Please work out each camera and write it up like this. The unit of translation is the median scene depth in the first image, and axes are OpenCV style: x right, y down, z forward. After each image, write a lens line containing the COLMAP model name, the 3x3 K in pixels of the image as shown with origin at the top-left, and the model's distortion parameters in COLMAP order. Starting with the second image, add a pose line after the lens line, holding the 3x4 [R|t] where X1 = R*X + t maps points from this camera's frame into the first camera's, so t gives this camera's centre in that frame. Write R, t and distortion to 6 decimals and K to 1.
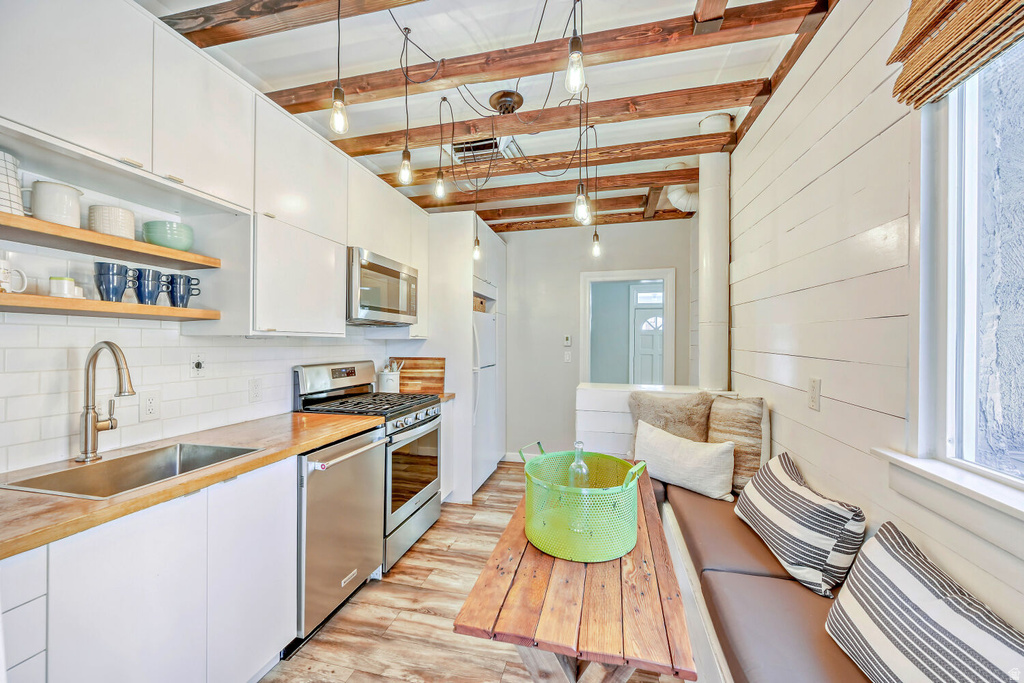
lens RADIAL K [[405.6, 0, 512.8], [0, 405.6, 341.8], [0, 0, 1]] dist [-0.001134, -0.000400]
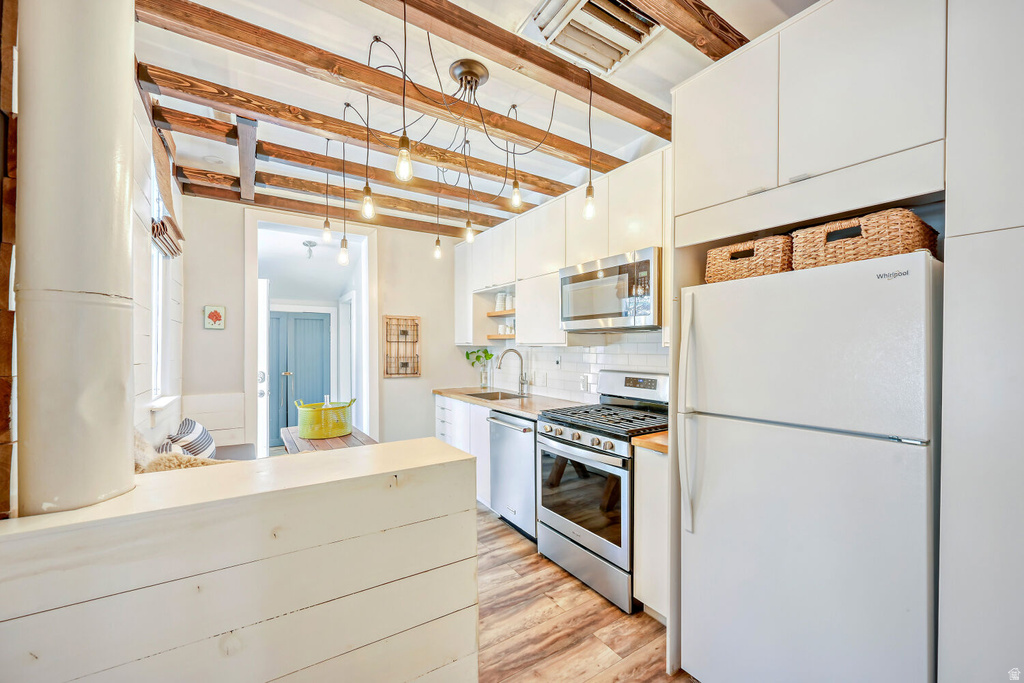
lens RADIAL K [[405.6, 0, 511.4], [0, 405.6, 343.6], [0, 0, 1]] dist [-0.001134, -0.000400]
pose [[-0.687128, -0.014171, -0.726398, 0.569340], [-0.006423, 0.999889, -0.013431, -0.001566], [0.726508, -0.004564, -0.687143, 1.699158]]
